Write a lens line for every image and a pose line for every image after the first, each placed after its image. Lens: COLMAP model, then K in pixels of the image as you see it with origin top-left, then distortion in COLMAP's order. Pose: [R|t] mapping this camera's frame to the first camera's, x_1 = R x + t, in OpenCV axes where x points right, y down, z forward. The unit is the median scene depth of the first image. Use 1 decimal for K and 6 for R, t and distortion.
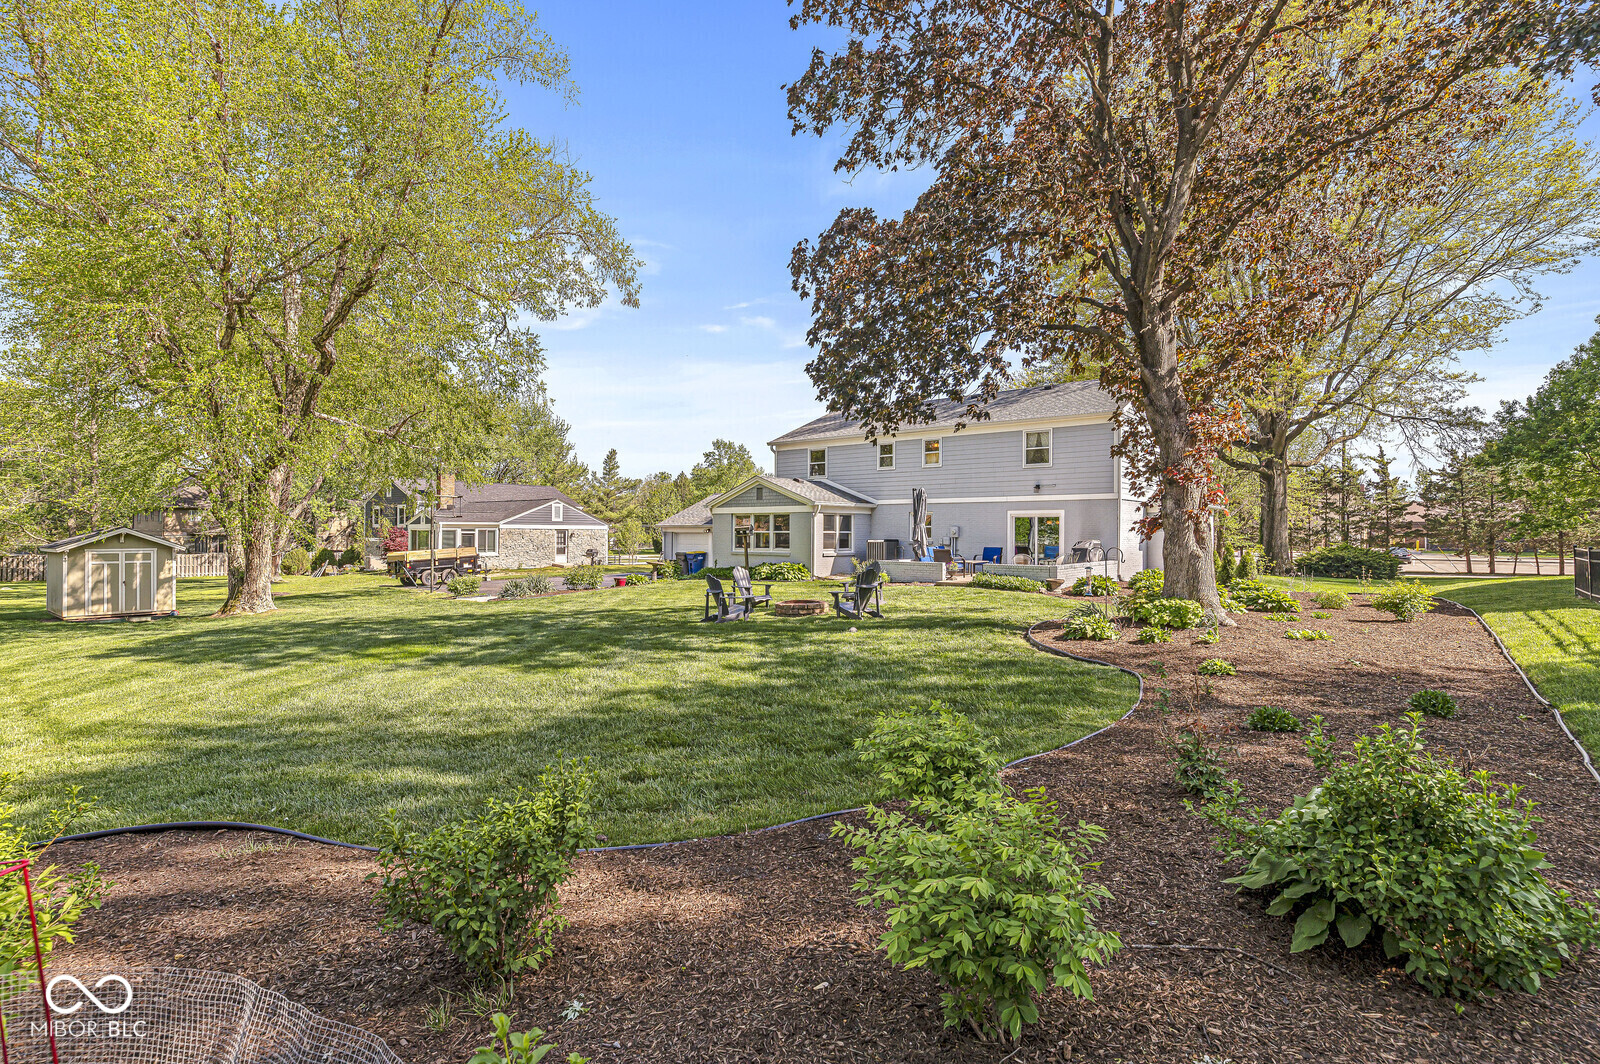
lens RADIAL K [[690.8, 0, 800.2], [0, 690.8, 534.2], [0, 0, 1]] dist [-0.000839, 0.000586]
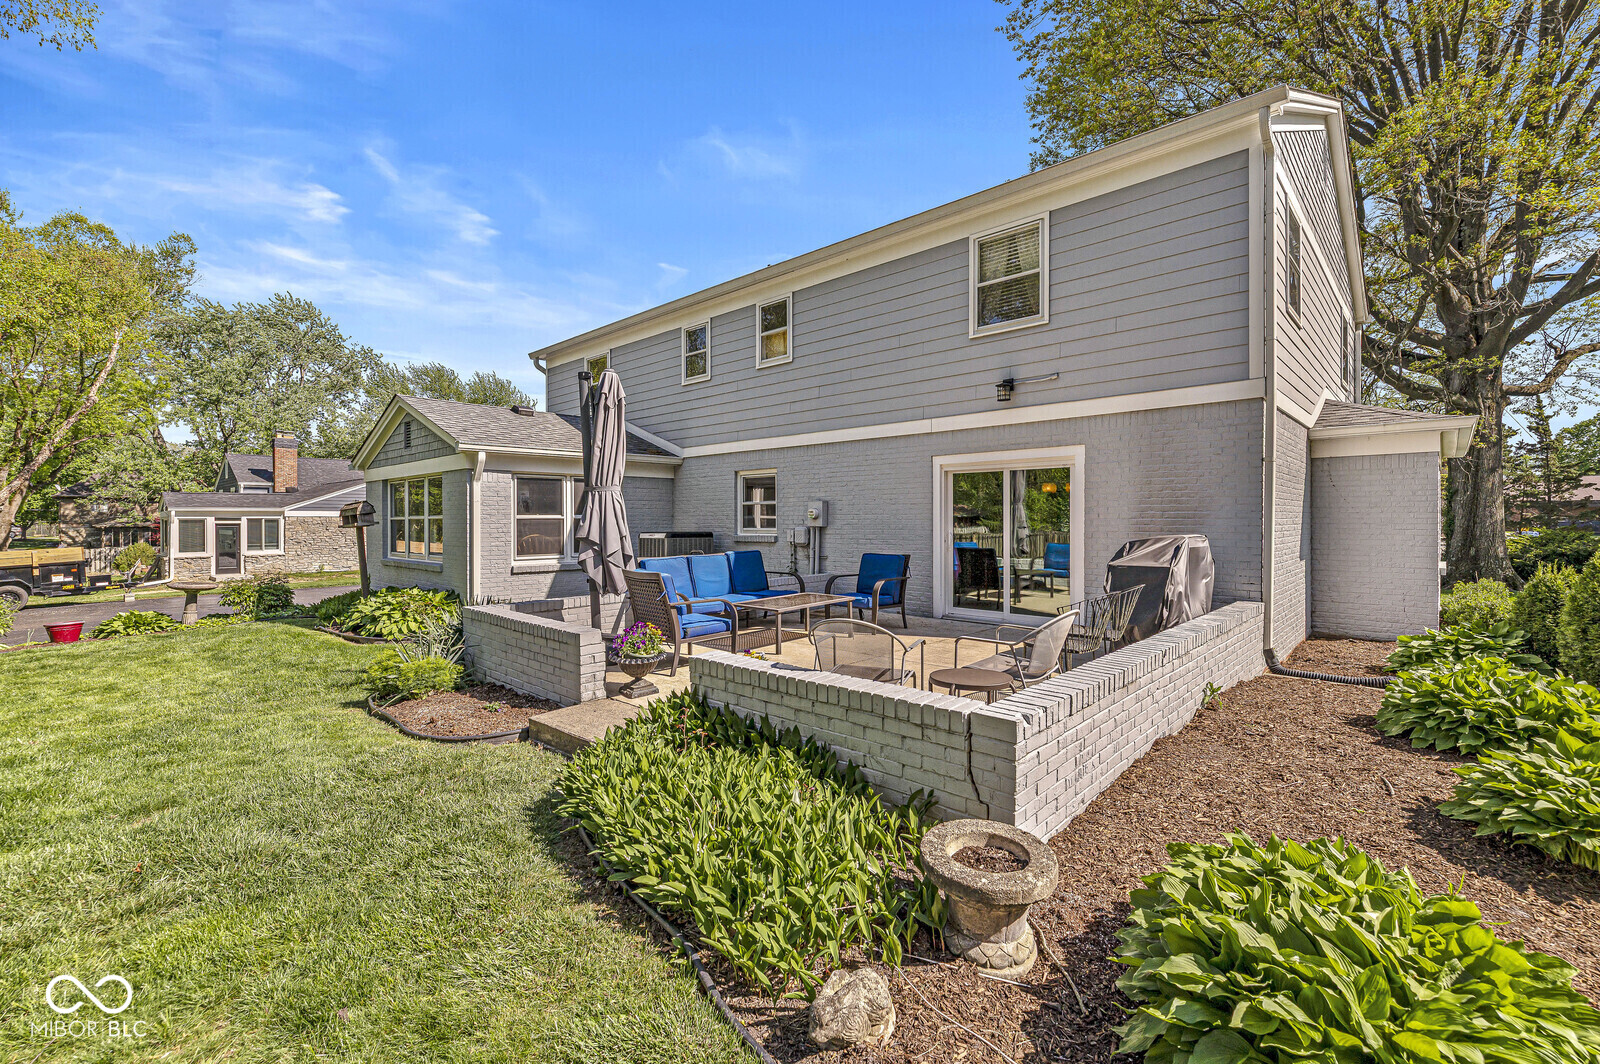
lens RADIAL K [[682.1, 0, 792.1], [0, 682.1, 522.9], [0, 0, 1]] dist [0.003414, -0.000173]
pose [[0.998269, -0.007797, -0.058298, 0.177957], [0.007975, 0.999964, 0.002824, 0.000794], [0.058274, -0.003284, 0.998295, 0.452231]]
